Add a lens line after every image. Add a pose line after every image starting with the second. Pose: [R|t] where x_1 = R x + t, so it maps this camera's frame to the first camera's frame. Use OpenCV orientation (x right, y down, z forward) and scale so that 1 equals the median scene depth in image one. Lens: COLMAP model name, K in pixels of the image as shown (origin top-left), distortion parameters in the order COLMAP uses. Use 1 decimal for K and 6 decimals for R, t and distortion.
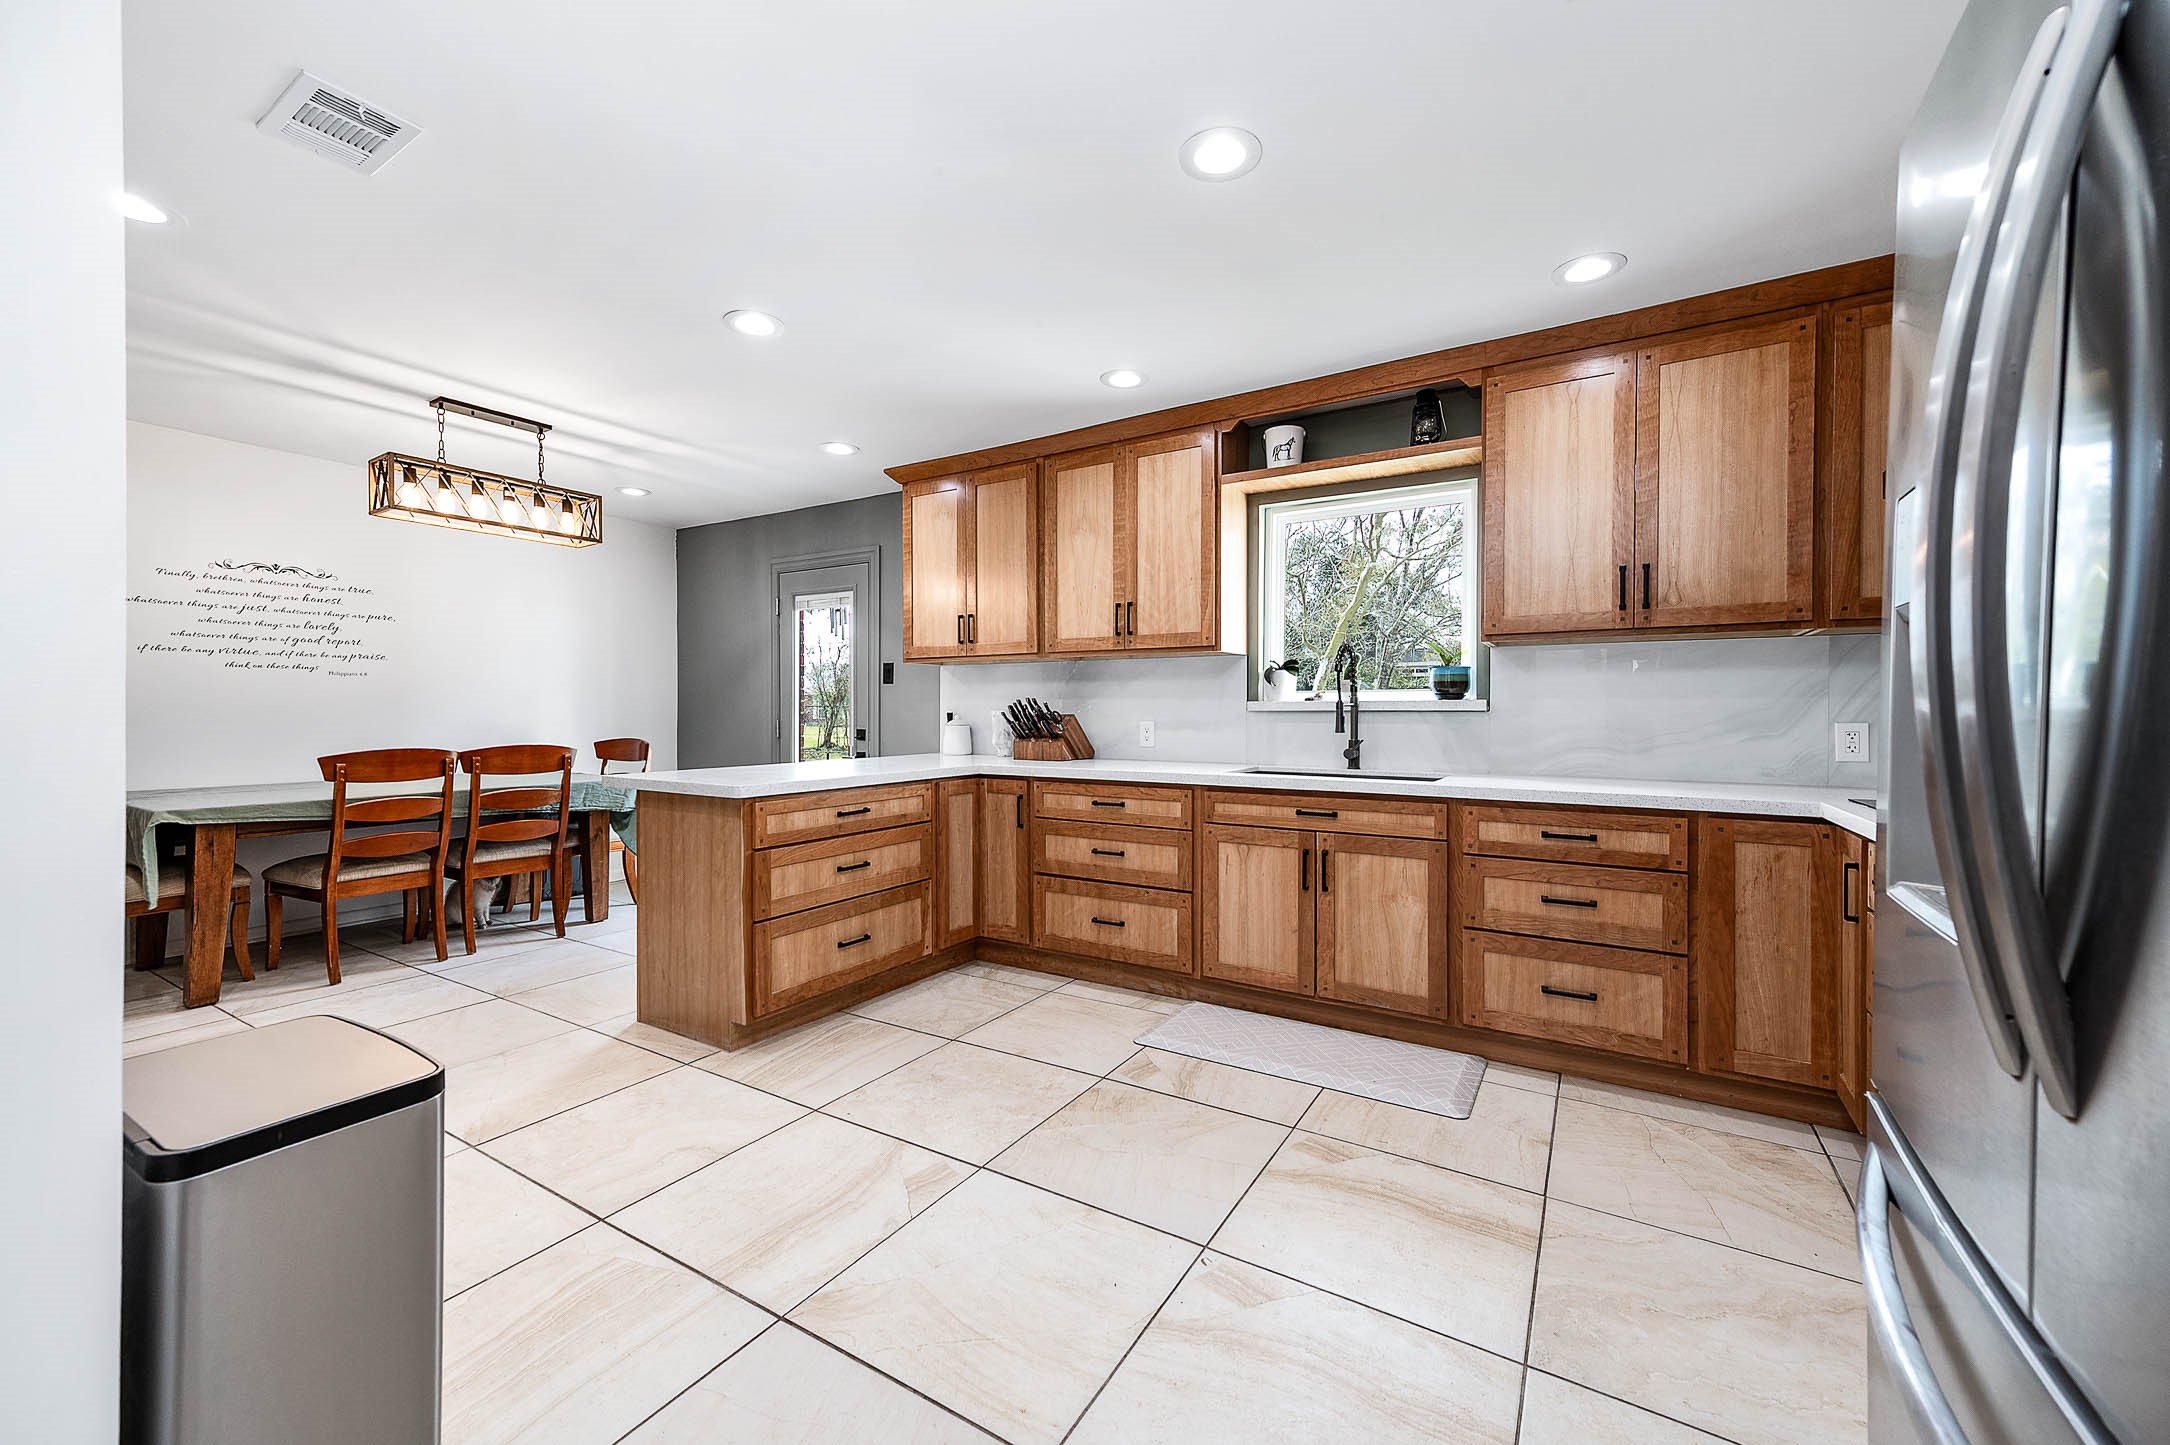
lens RADIAL K [[853.2, 0, 1084.7], [0, 853.2, 718.2], [0, 0, 1]] dist [0.007698, 0.000887]
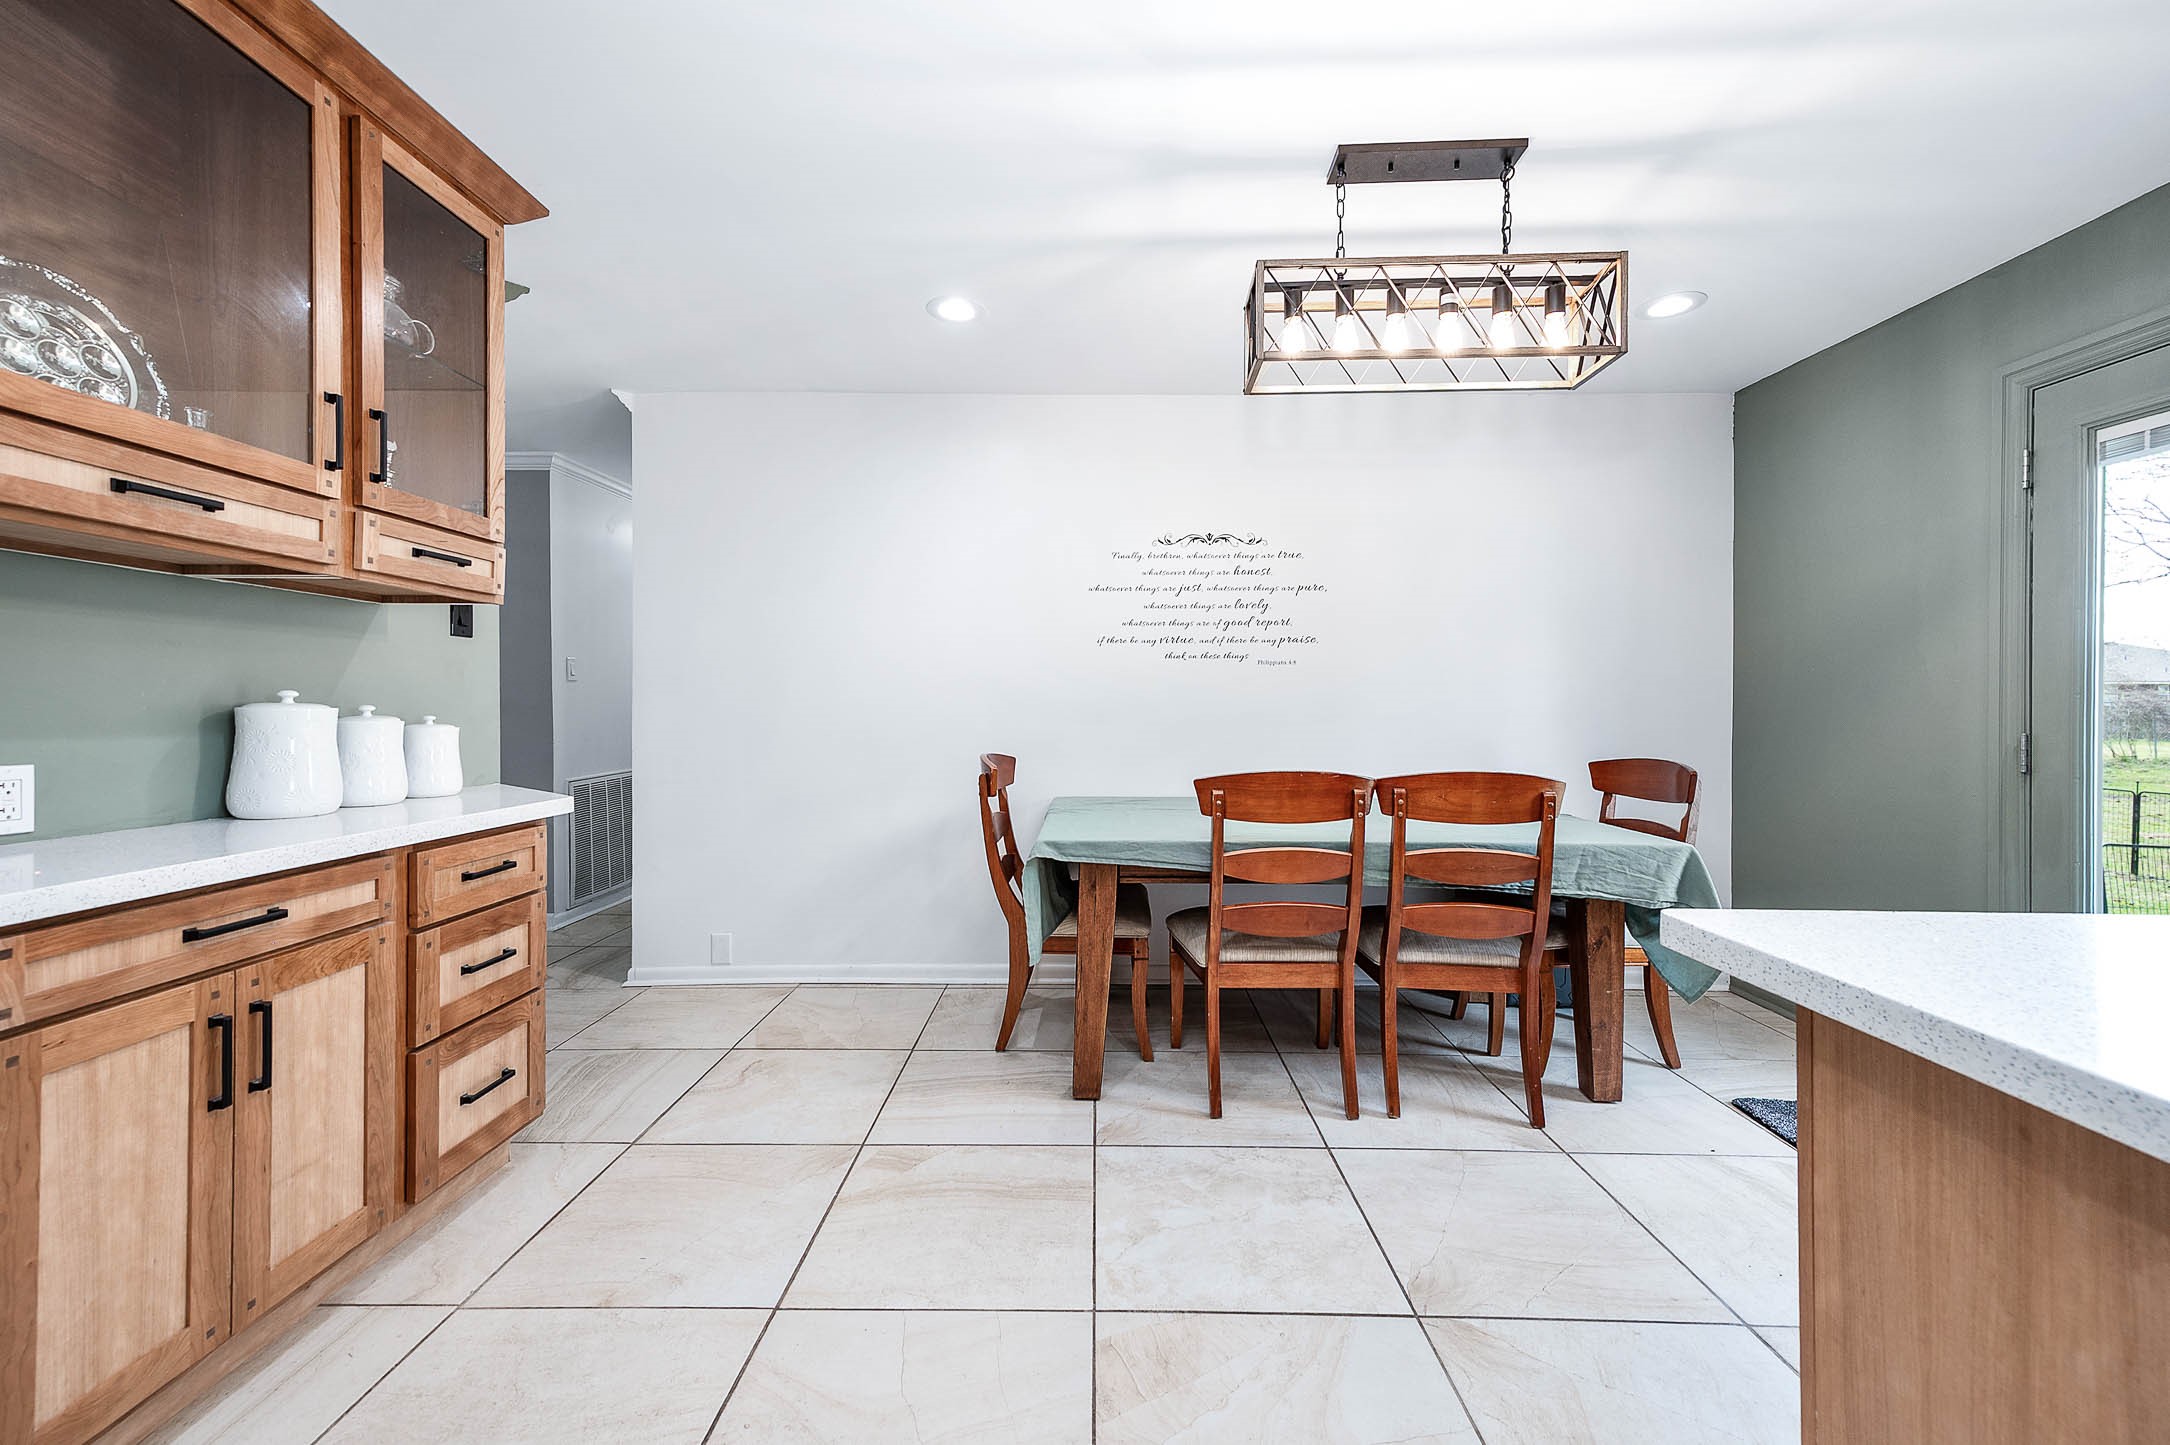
lens RADIAL K [[853.2, 0, 1079.1], [0, 853.2, 709.8], [0, 0, 1]] dist [0.007698, 0.000887]
pose [[0.505604, 0.002888, -0.862761, -0.366430], [-0.008141, 0.999966, -0.001423, -0.007632], [0.862727, 0.007743, 0.505610, 0.597008]]
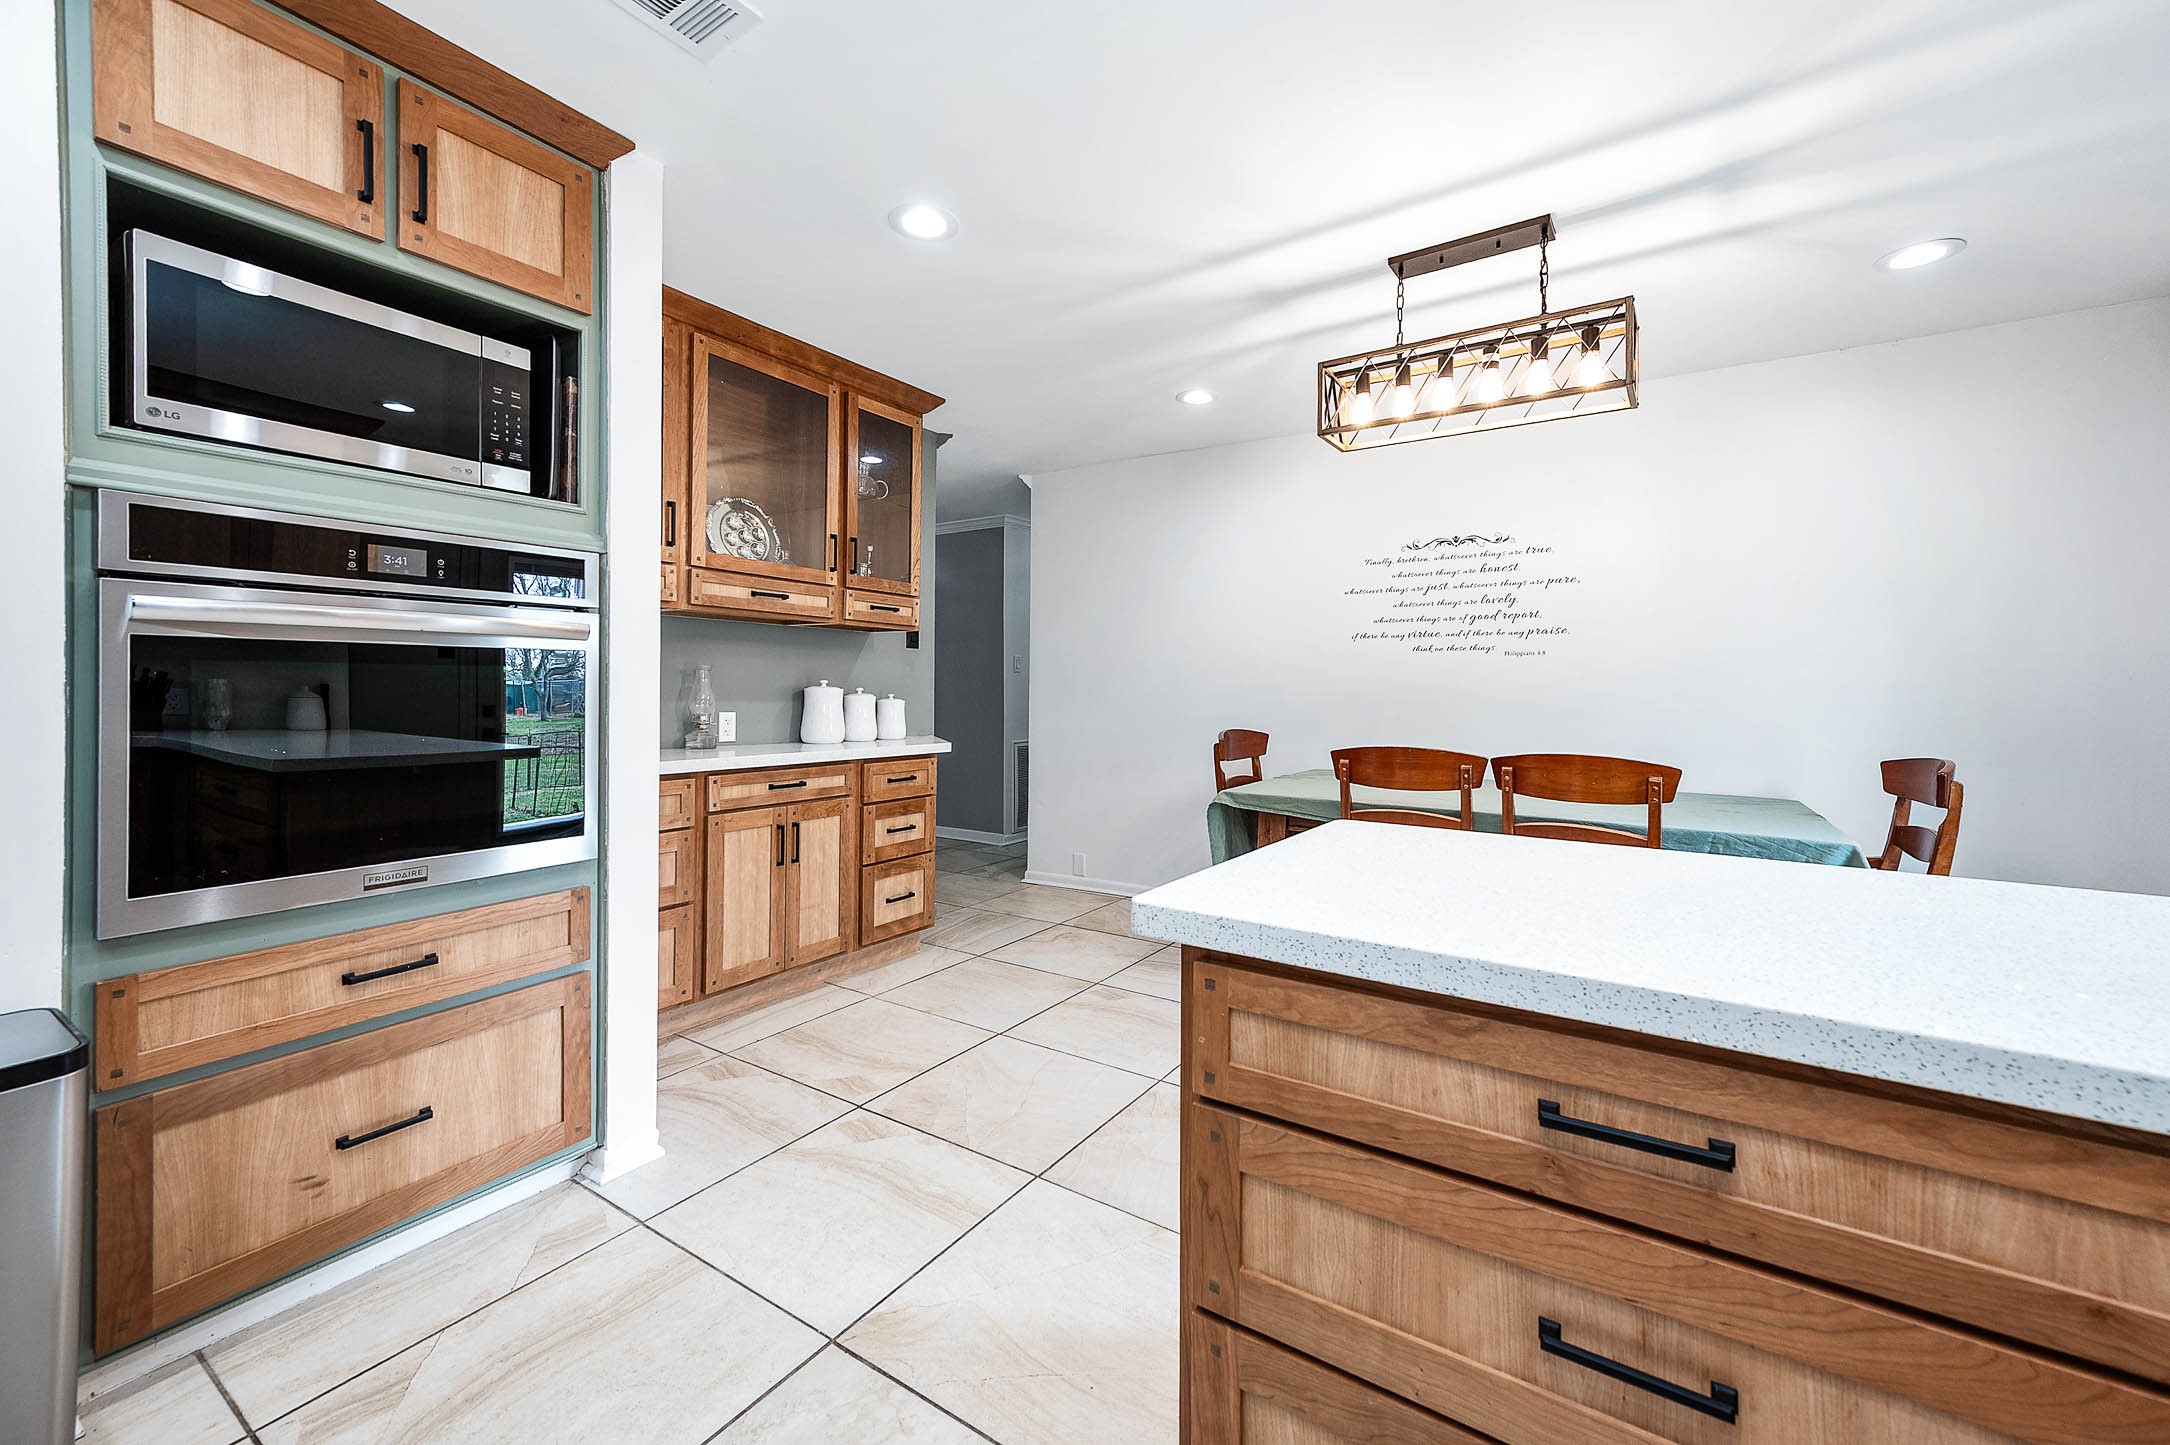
lens RADIAL K [[853.2, 0, 1077.3], [0, 853.2, 690.6], [0, 0, 1]] dist [0.007698, 0.000887]
pose [[-0.039050, -0.000710, -0.999237, -0.025821], [-0.019866, 0.999803, 0.000066, -0.009587], [0.999040, 0.019853, -0.039056, 0.801440]]
